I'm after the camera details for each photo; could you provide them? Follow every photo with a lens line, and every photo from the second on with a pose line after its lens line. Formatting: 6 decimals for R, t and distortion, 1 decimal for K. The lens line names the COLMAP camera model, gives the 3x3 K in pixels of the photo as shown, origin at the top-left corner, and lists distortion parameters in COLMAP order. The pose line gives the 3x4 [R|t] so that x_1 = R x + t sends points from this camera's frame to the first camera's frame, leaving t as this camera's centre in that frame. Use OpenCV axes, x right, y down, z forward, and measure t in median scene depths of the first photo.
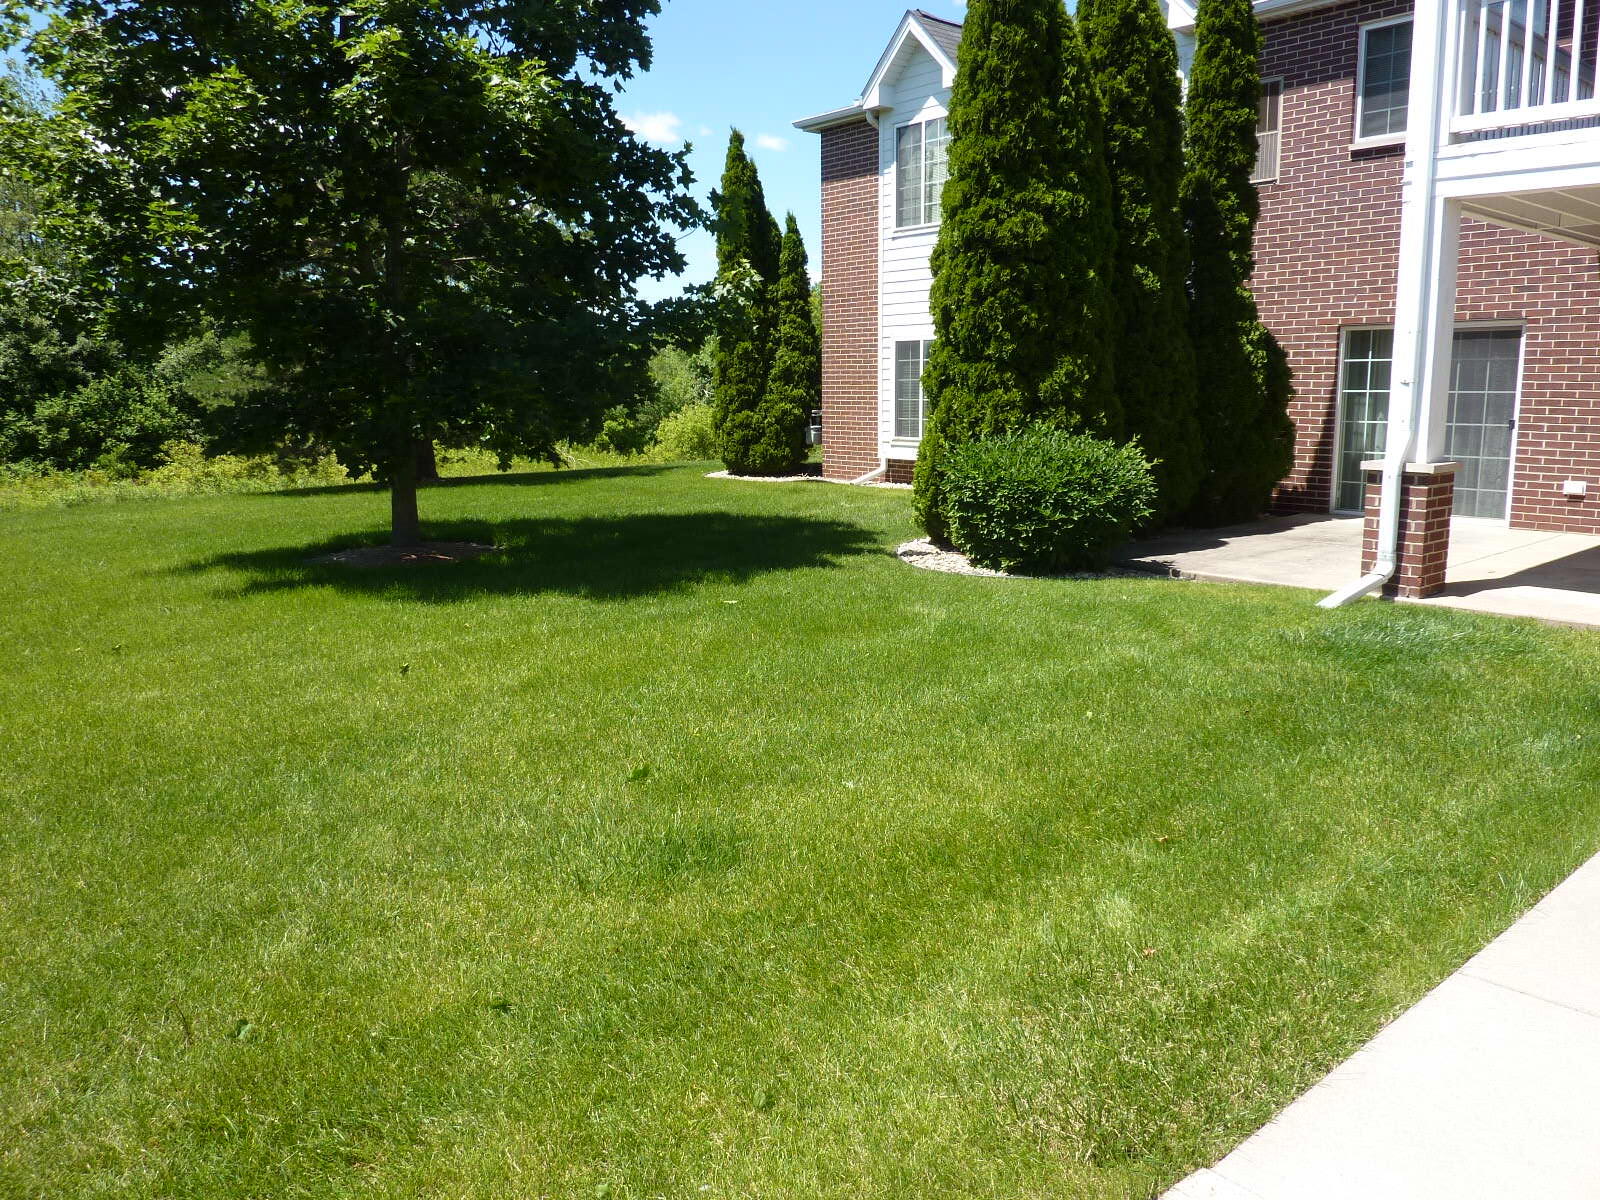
lens RADIAL K [[1205.7, 0, 802.9], [0, 1205.7, 598.5], [0, 0, 1]] dist [-0.019233, -0.006967]
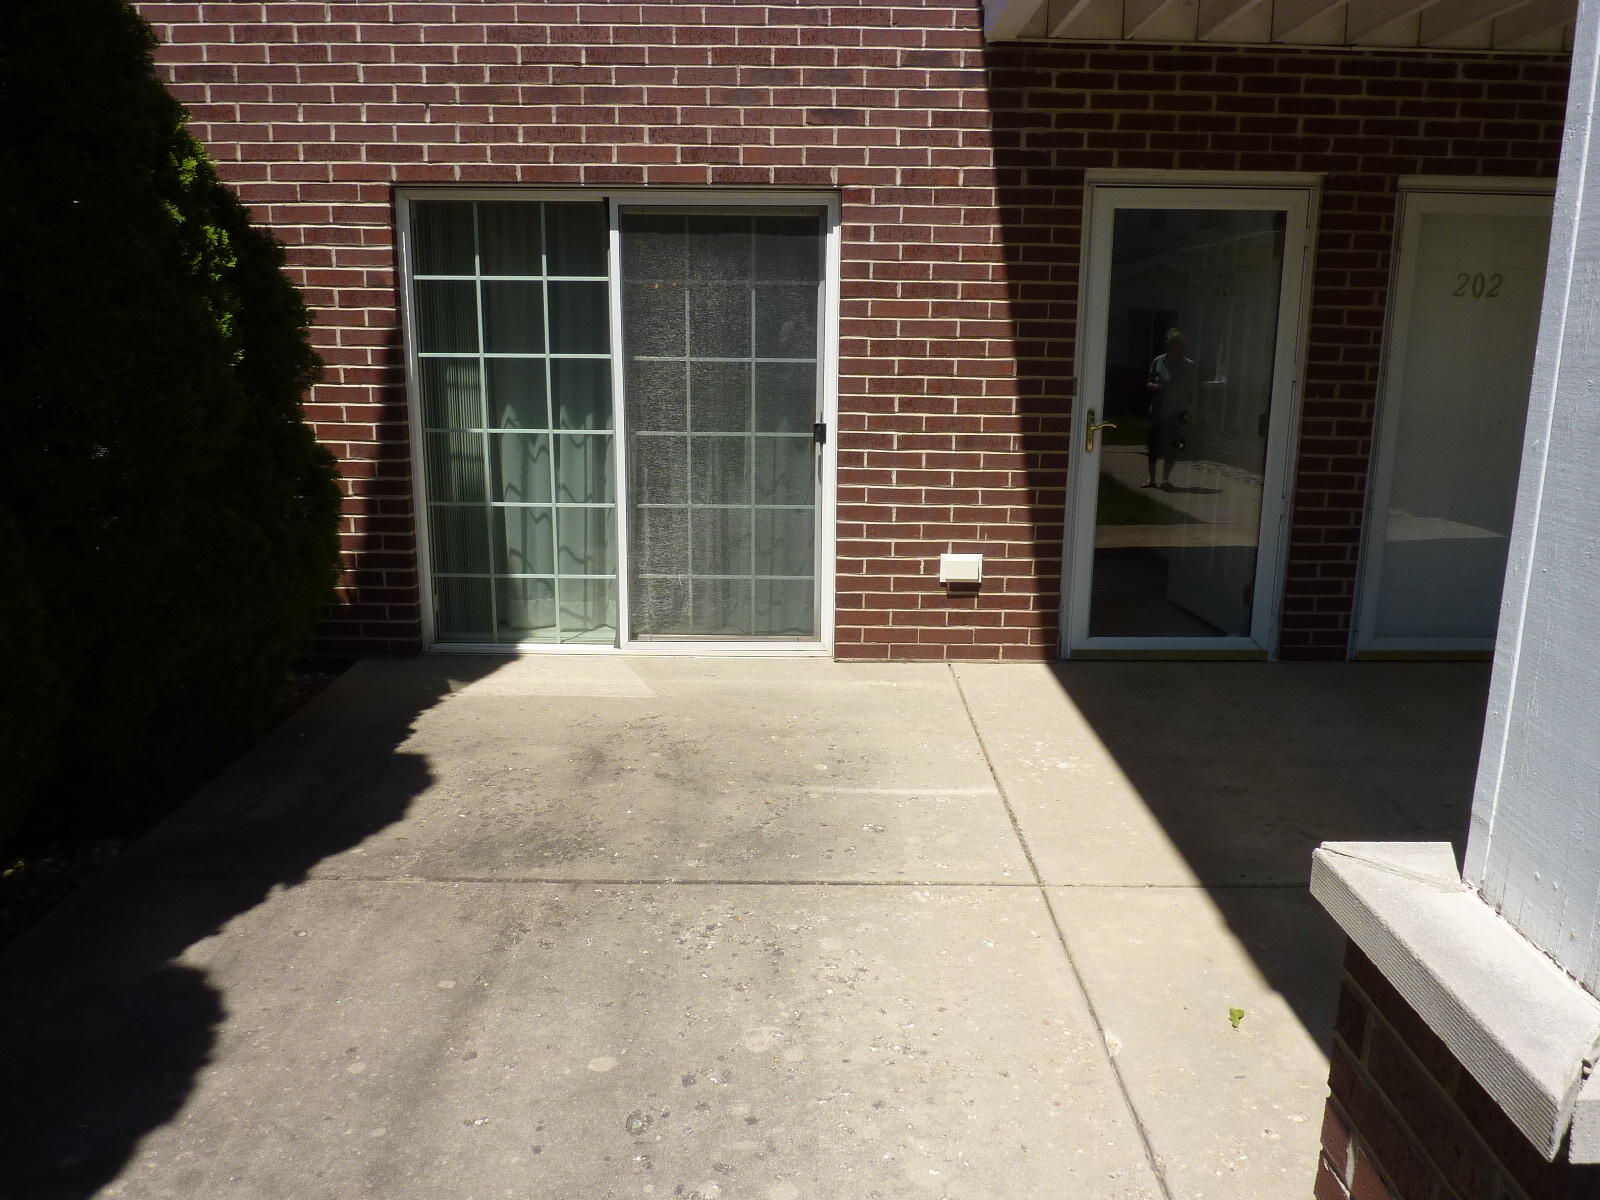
lens RADIAL K [[1205.7, 0, 801.7], [0, 1205.7, 599.8], [0, 0, 1]] dist [-0.019233, -0.006967]
pose [[0.642891, -0.153988, 0.750319, 0.245525], [0.119063, 0.987767, 0.100703, -0.131685], [-0.756647, 0.024594, 0.653361, 0.721421]]
